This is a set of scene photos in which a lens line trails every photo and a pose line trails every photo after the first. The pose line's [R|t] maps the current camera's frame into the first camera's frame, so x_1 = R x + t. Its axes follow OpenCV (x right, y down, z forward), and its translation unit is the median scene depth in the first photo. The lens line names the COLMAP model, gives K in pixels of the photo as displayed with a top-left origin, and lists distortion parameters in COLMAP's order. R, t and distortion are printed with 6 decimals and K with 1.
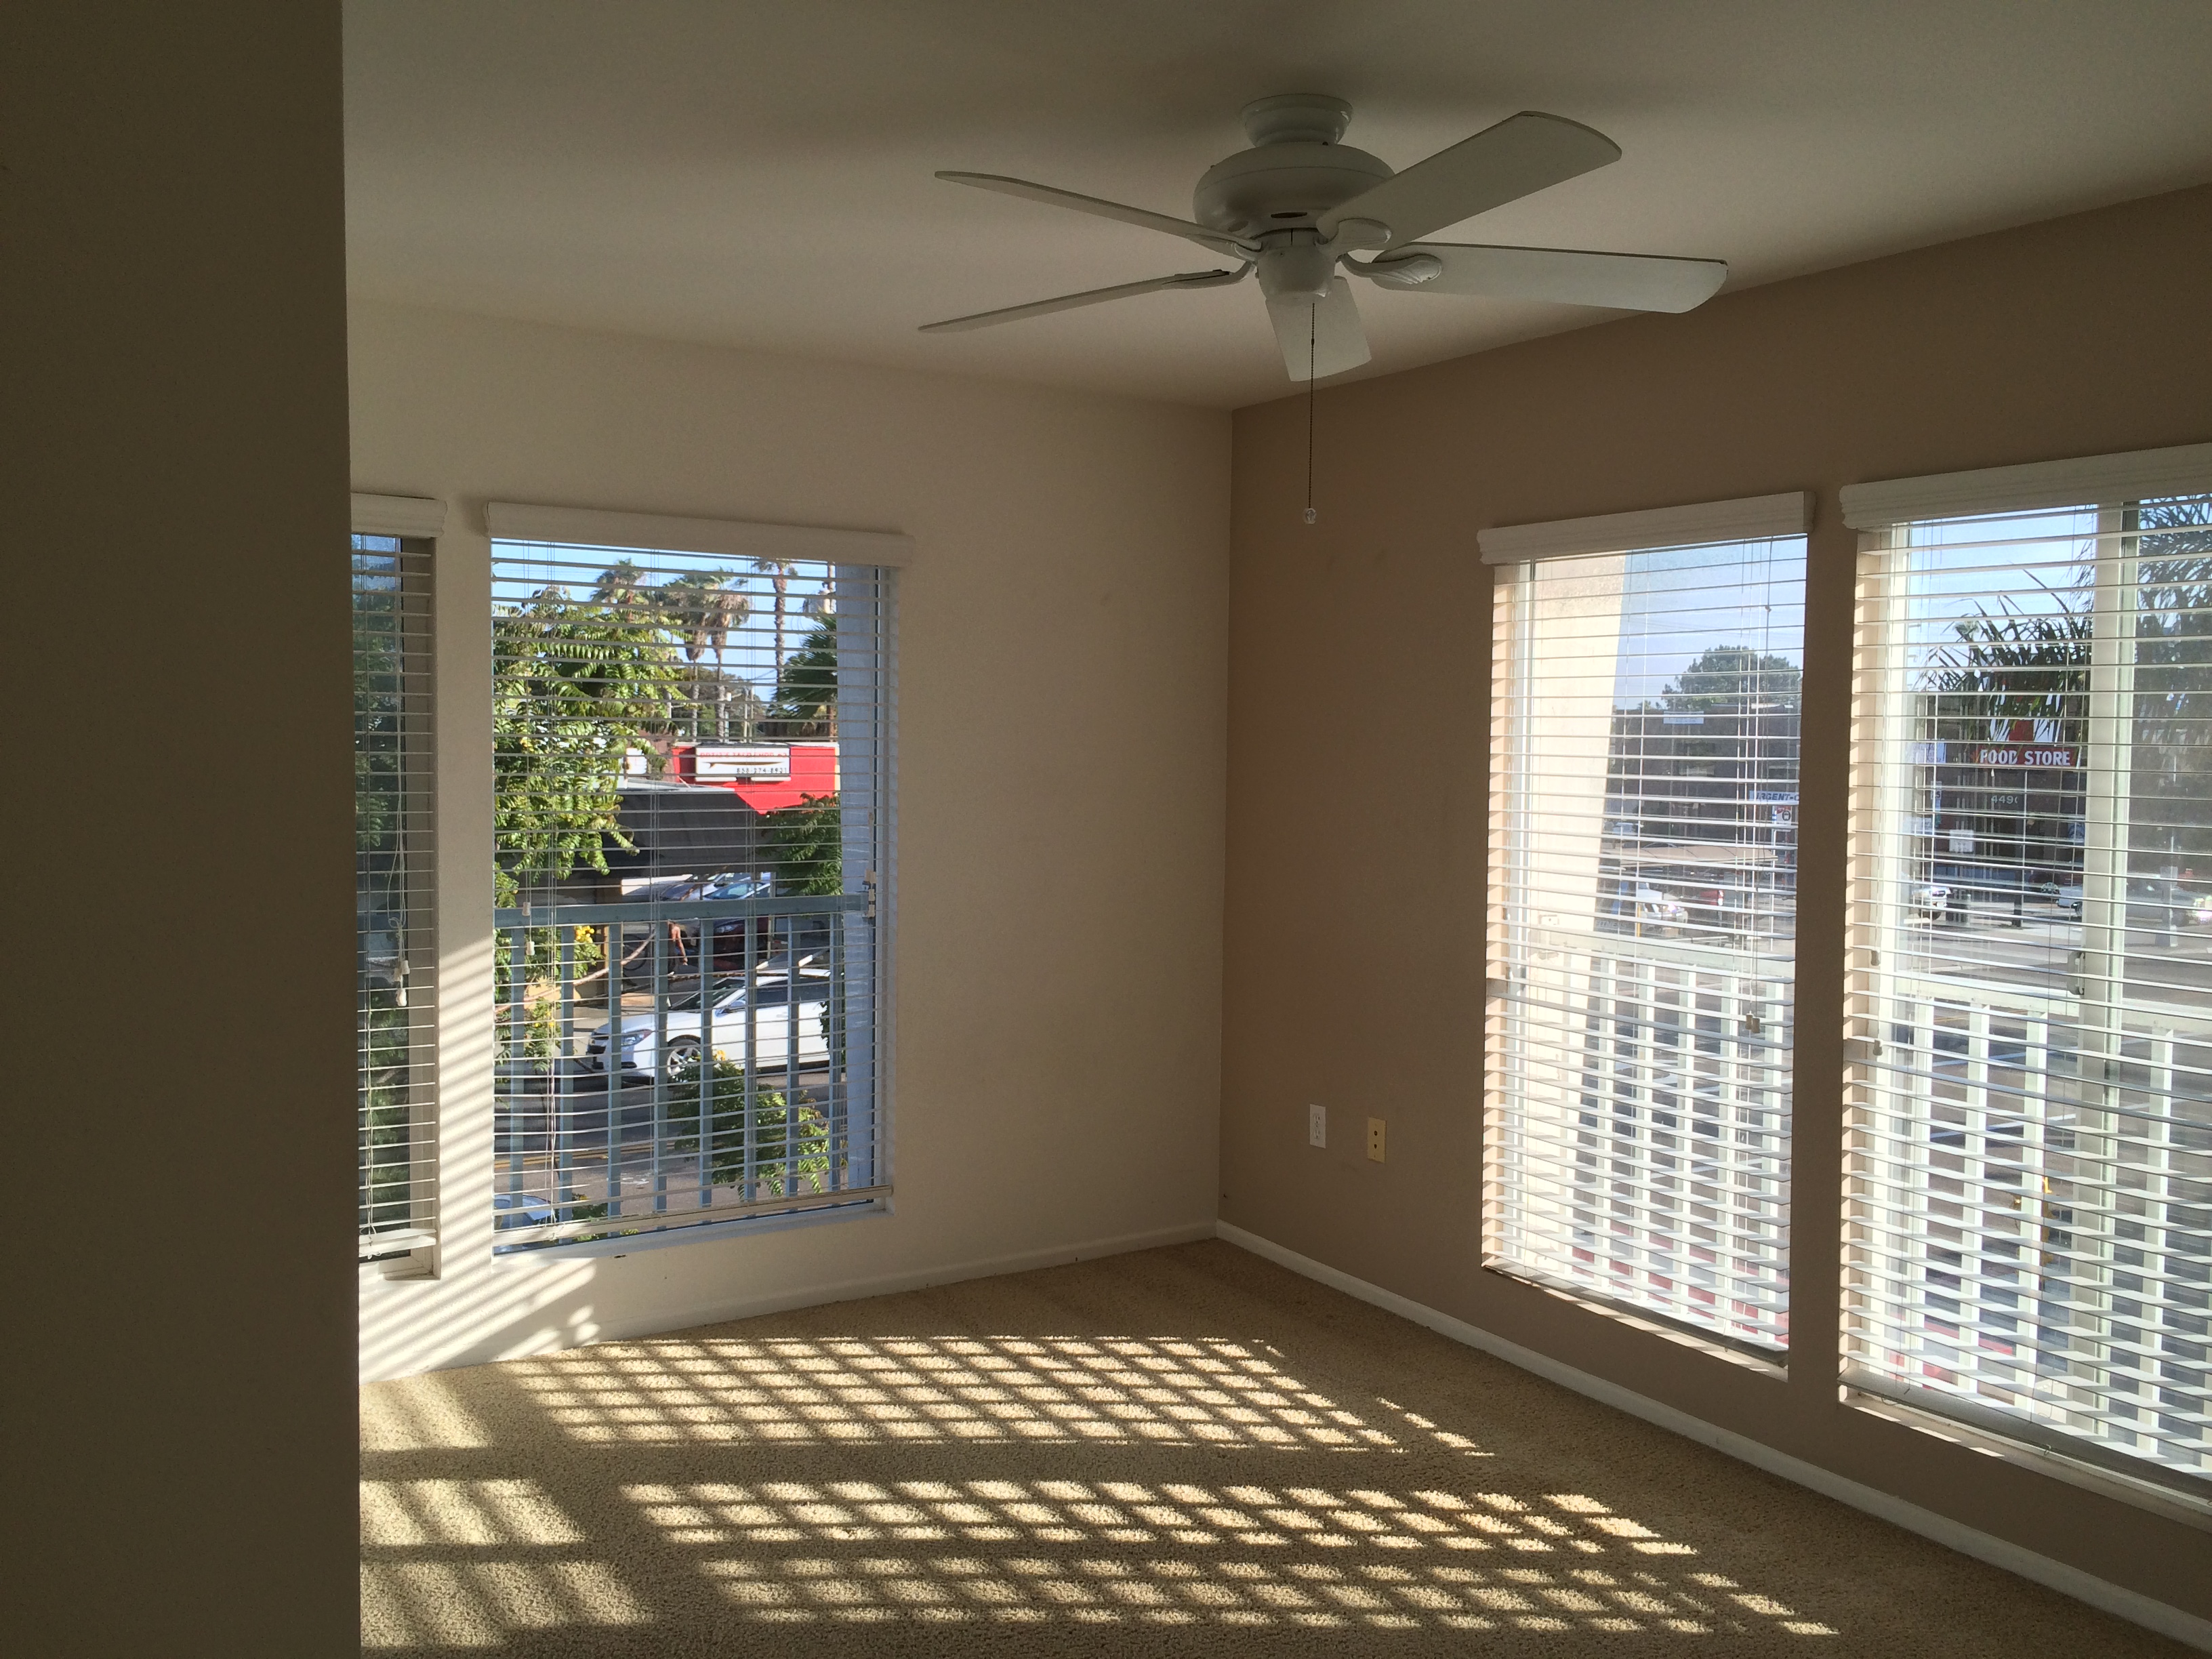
lens RADIAL K [[1870.7, 0, 1106.0], [0, 1870.7, 829.5], [0, 0, 1]] dist [0.011749, -0.101737]
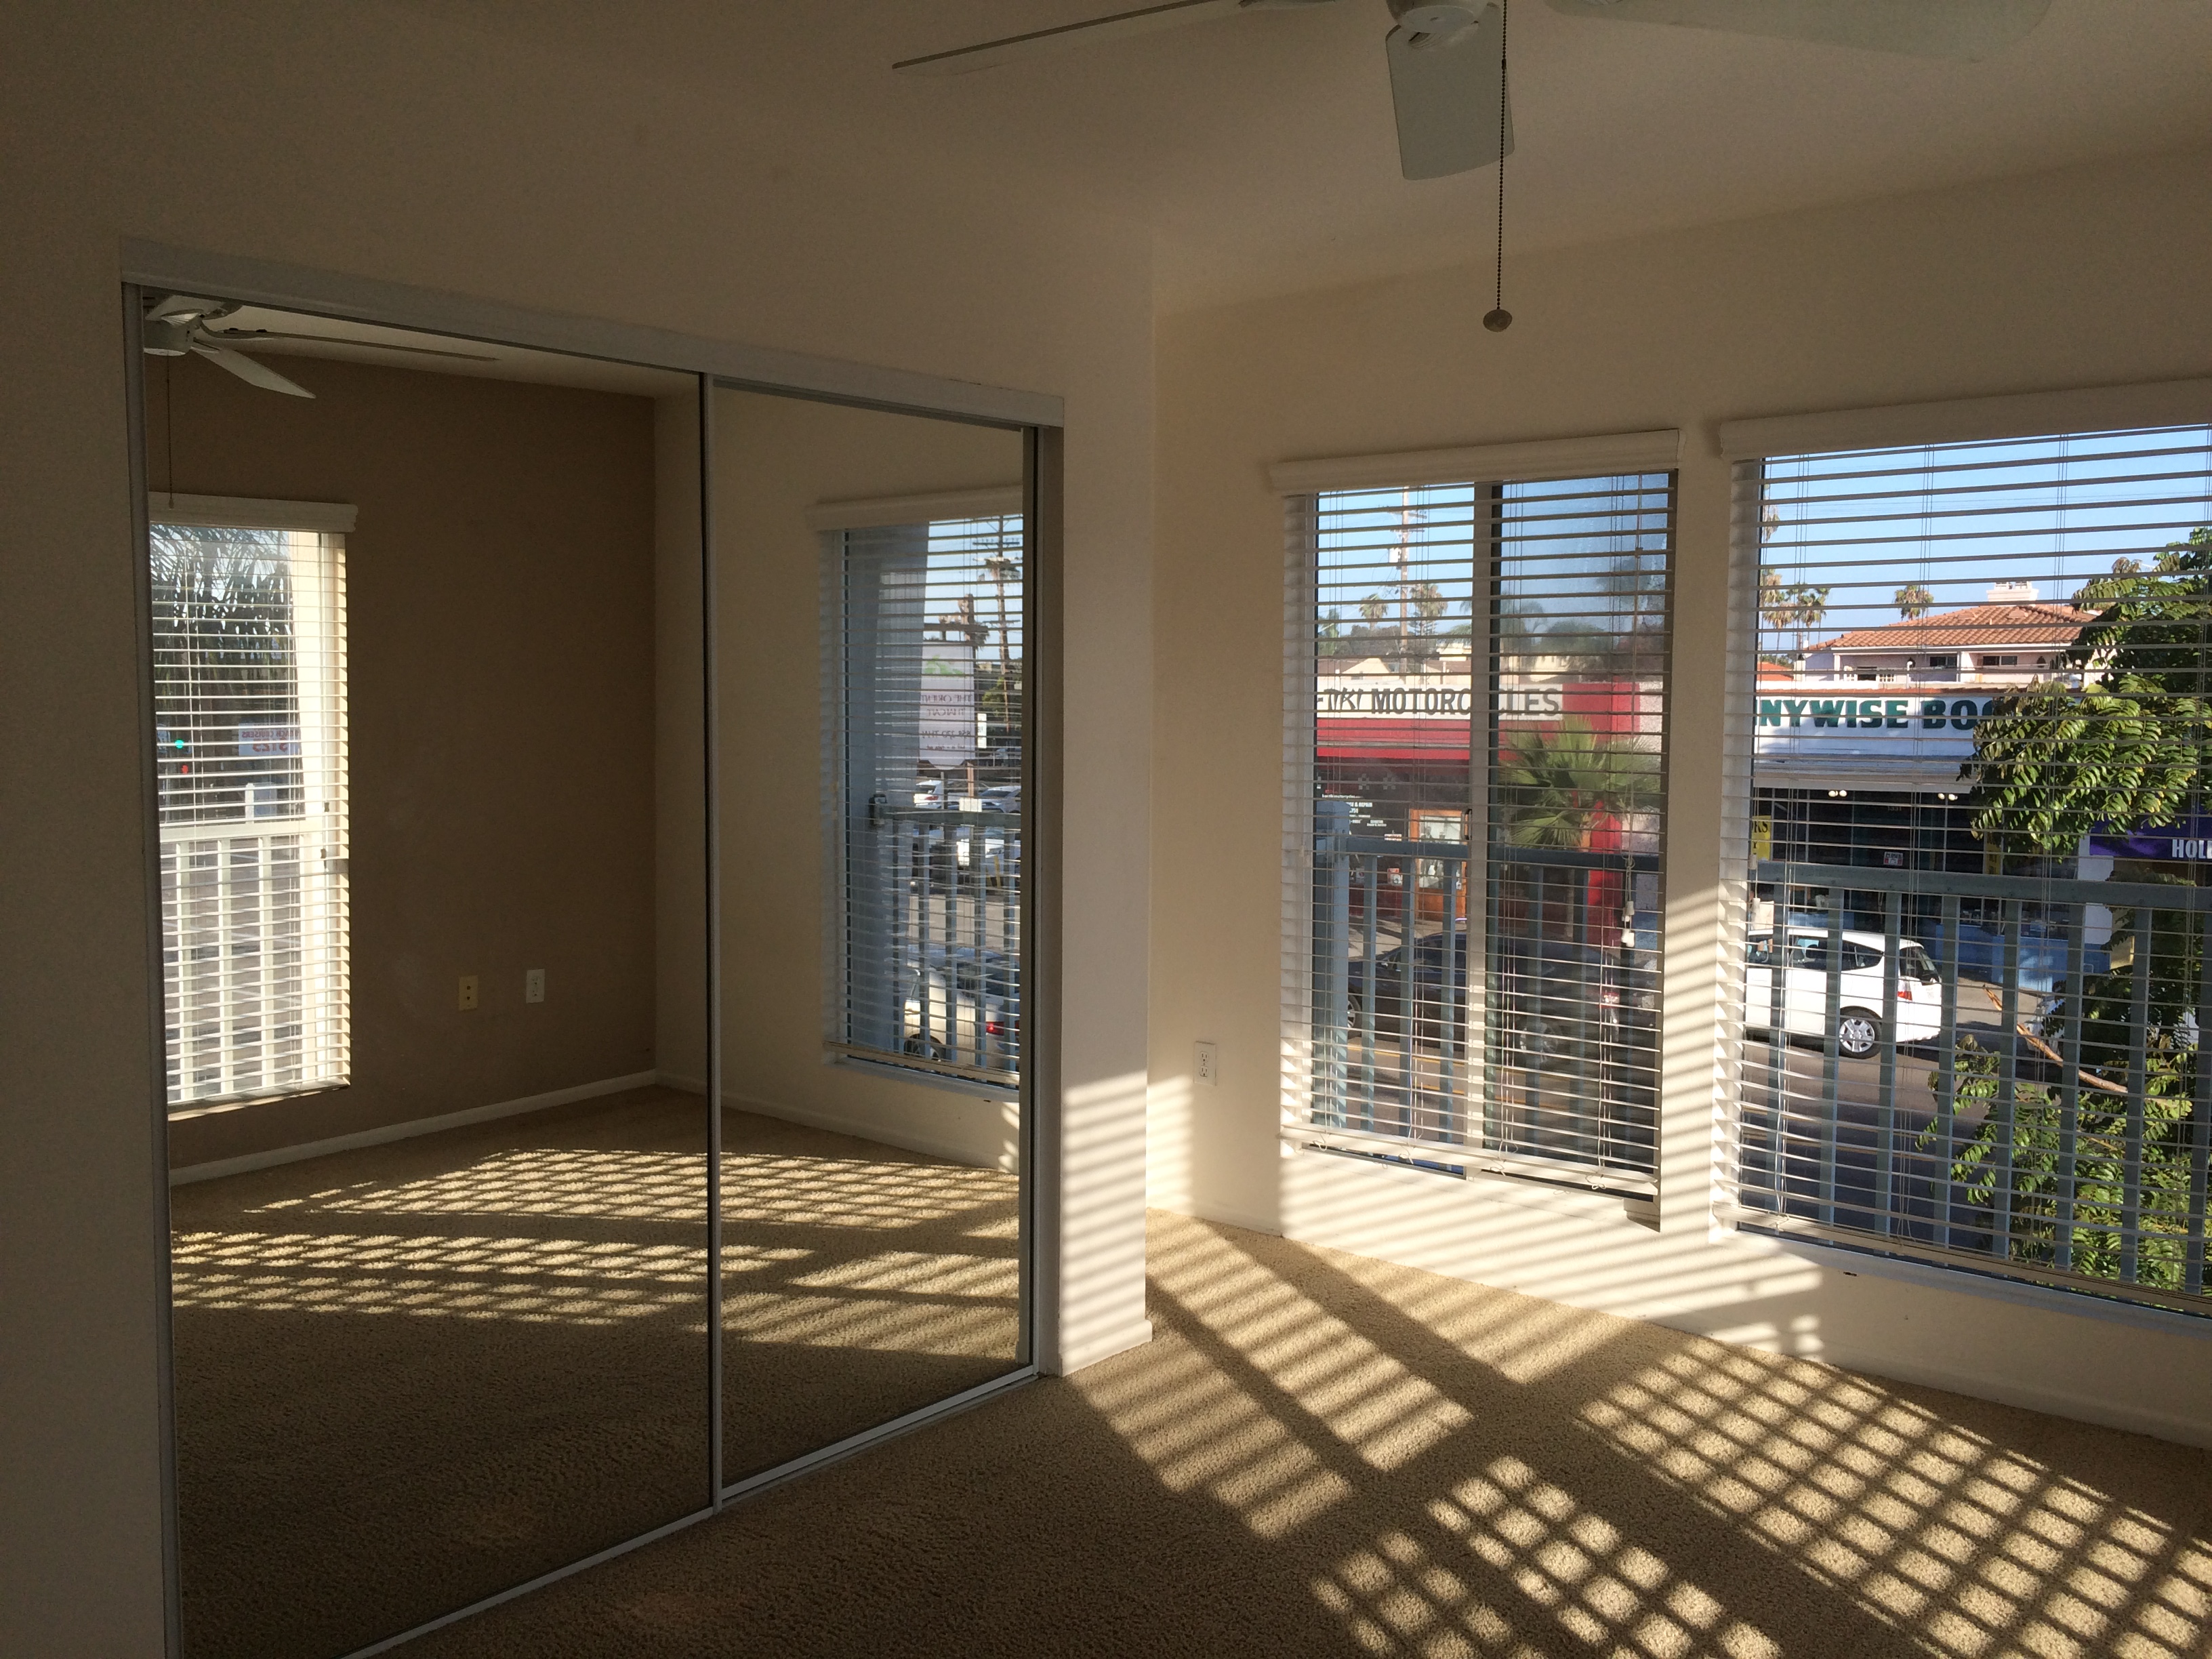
lens RADIAL K [[1870.7, 0, 1106.0], [0, 1870.7, 829.5], [0, 0, 1]] dist [0.011749, -0.101737]
pose [[0.298498, 0.073943, -0.951542, 0.495119], [-0.055972, 0.996635, 0.059888, -0.011470], [0.952768, 0.035384, 0.301632, 0.442036]]
